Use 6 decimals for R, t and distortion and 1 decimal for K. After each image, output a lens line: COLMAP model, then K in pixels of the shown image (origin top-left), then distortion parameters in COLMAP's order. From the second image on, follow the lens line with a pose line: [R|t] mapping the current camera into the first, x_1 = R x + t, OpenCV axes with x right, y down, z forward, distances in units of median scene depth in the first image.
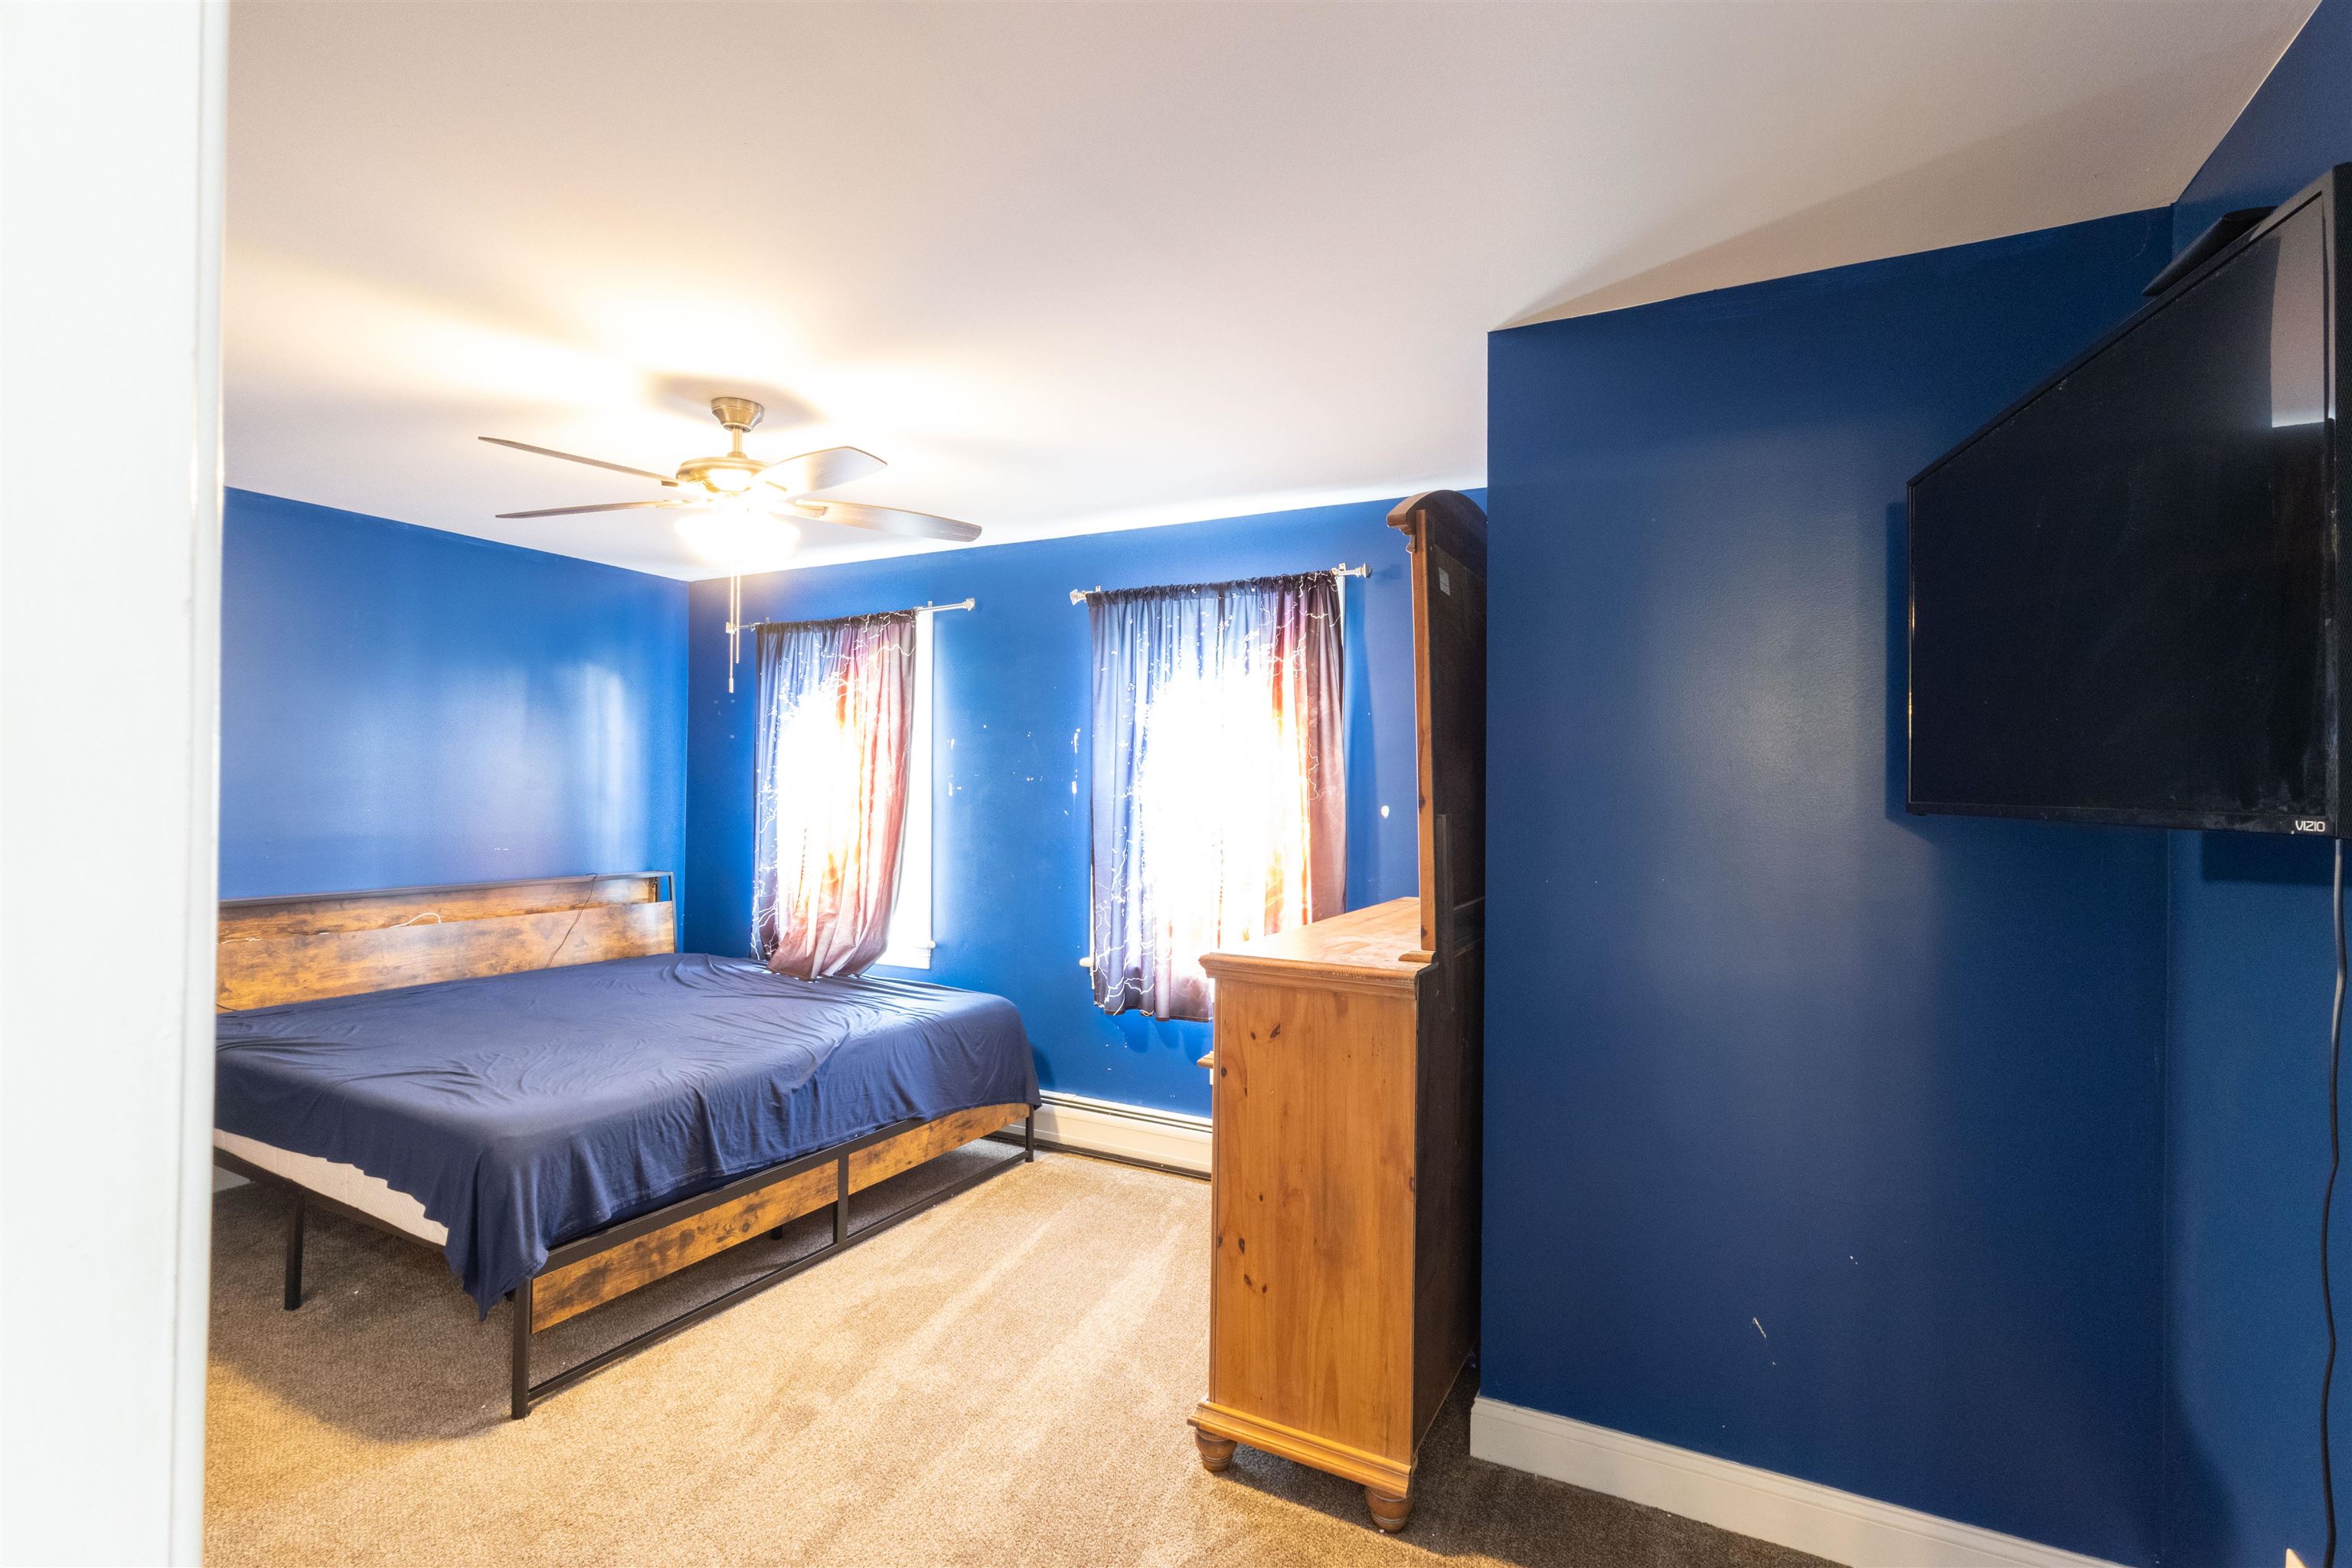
lens RADIAL K [[1078.2, 0, 1178.0], [0, 1078.2, 786.5], [0, 0, 1]] dist [0.003148, -0.000626]
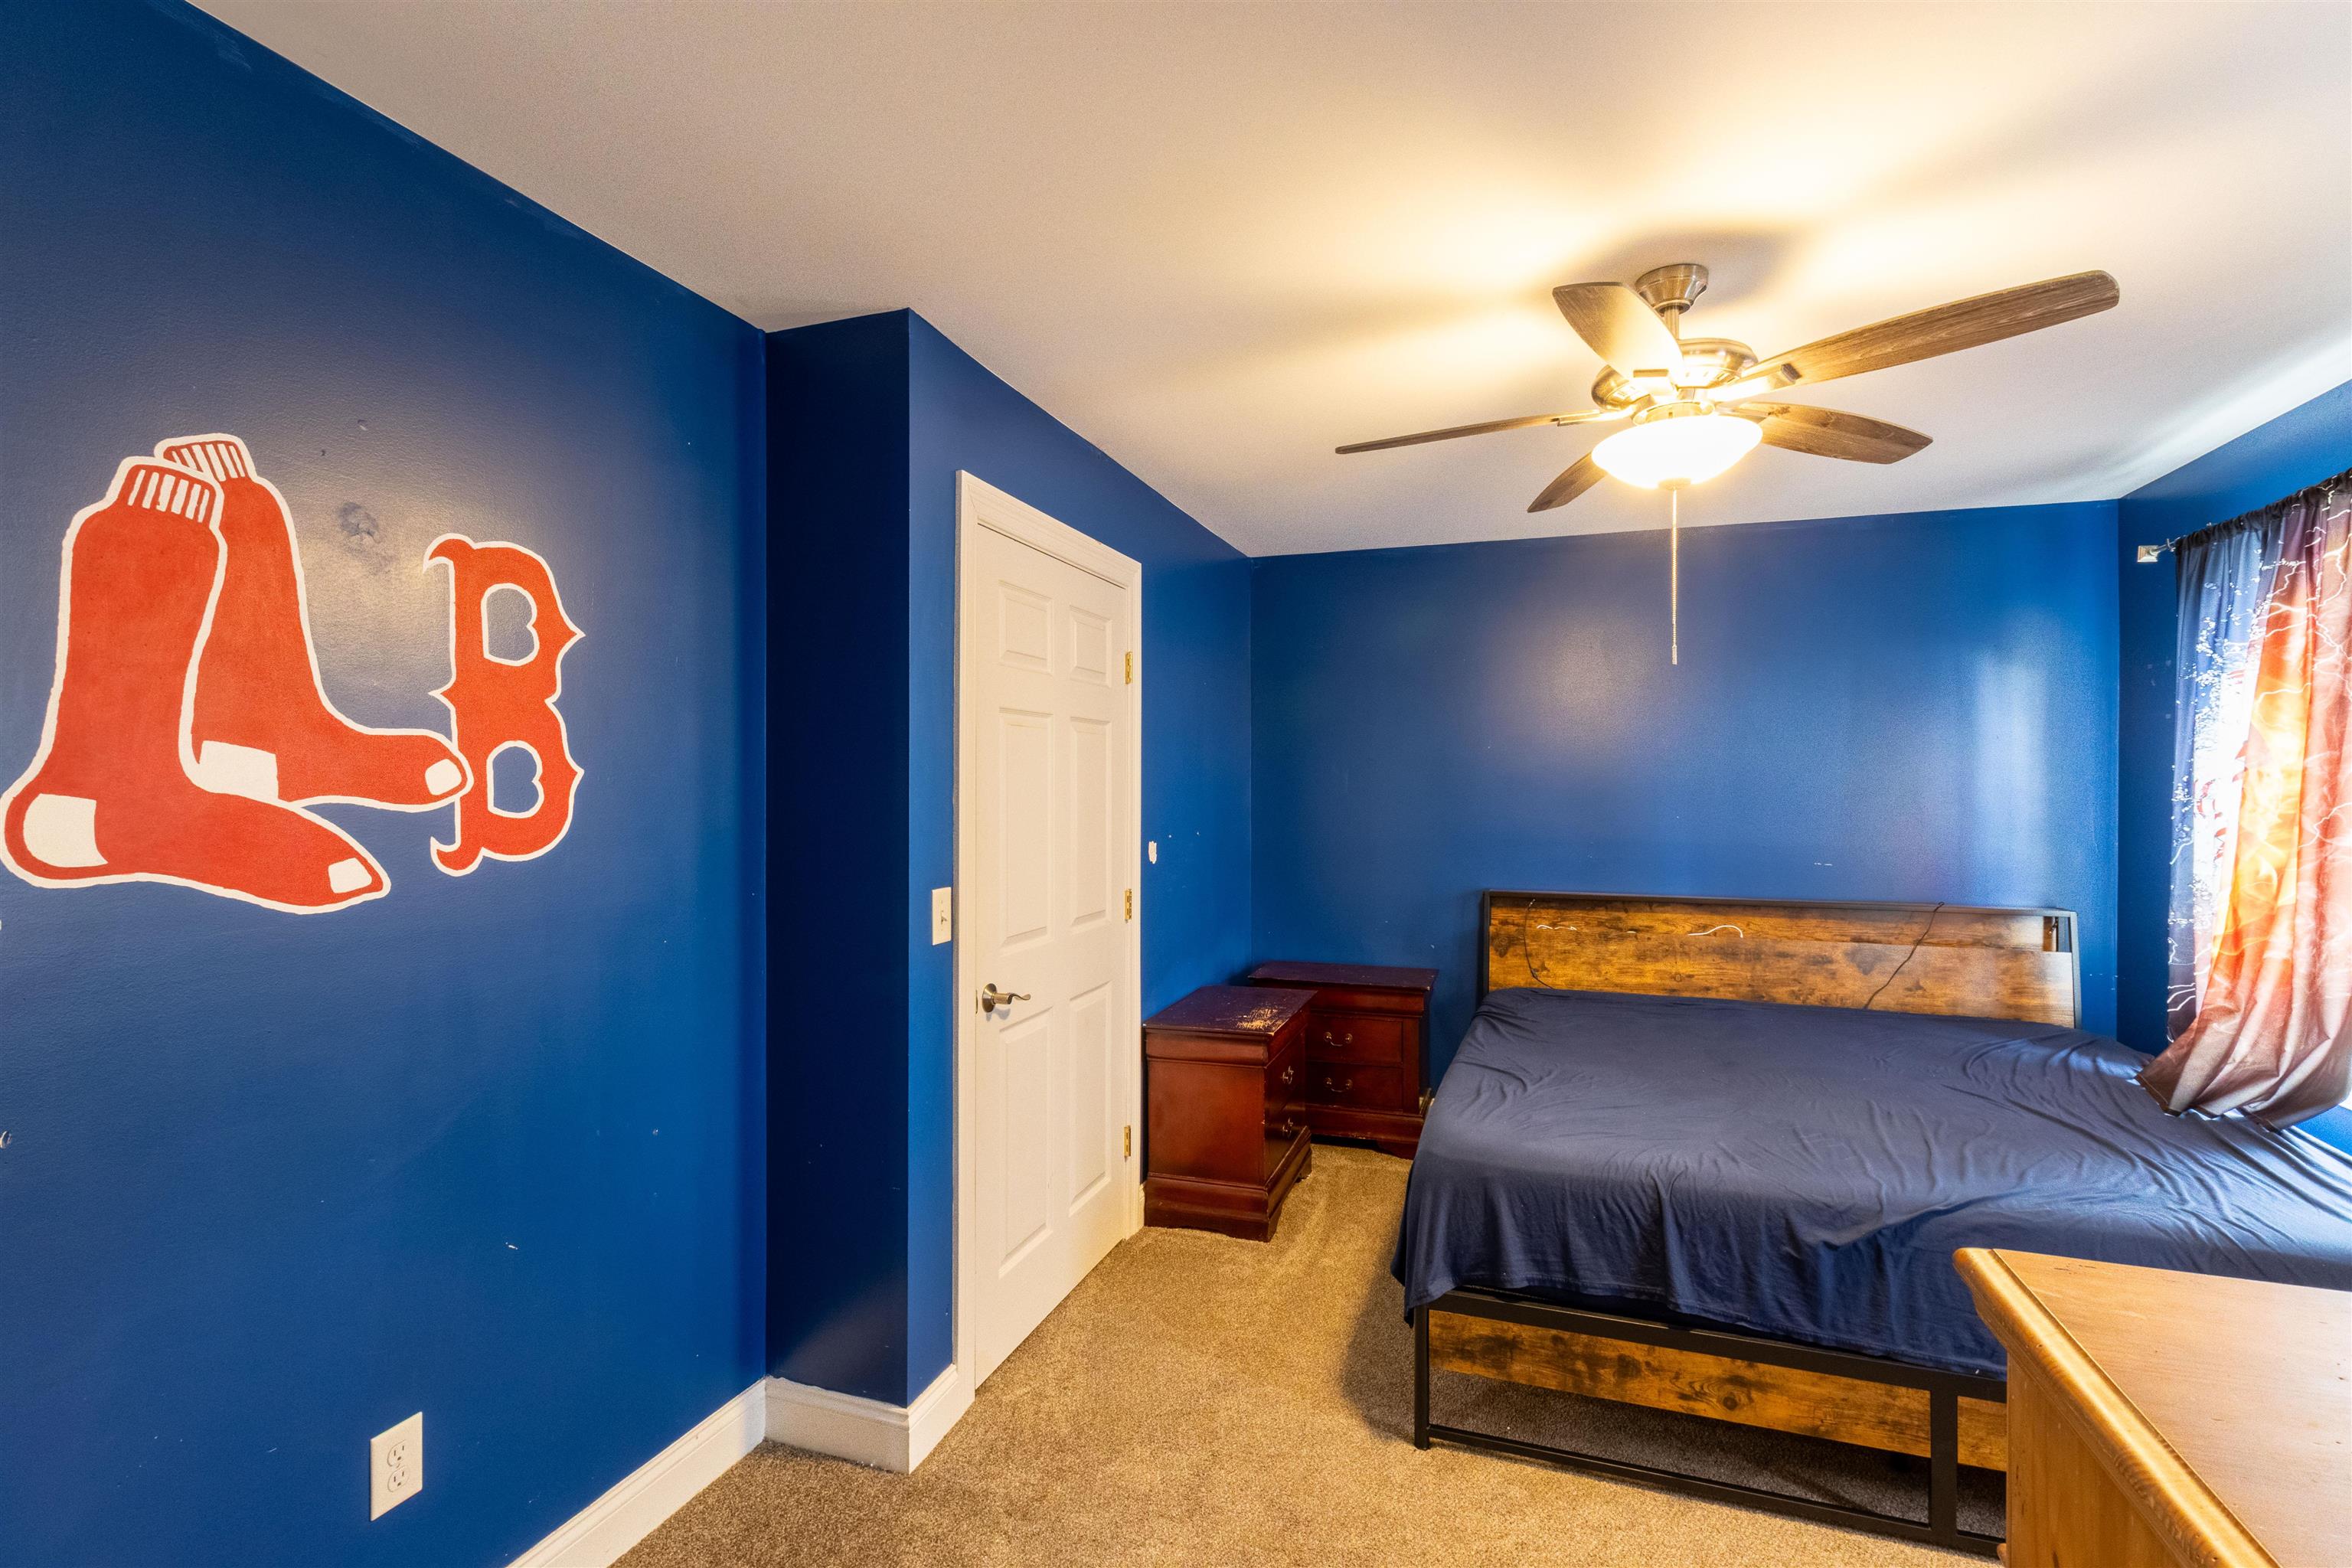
lens RADIAL K [[1078.2, 0, 1178.0], [0, 1078.2, 786.5], [0, 0, 1]] dist [0.003148, -0.000626]
pose [[0.149866, -0.011985, -0.988634, 0.250234], [0.001872, 0.999928, -0.011838, 0.005242], [0.988704, -0.000076, 0.149878, 0.507382]]
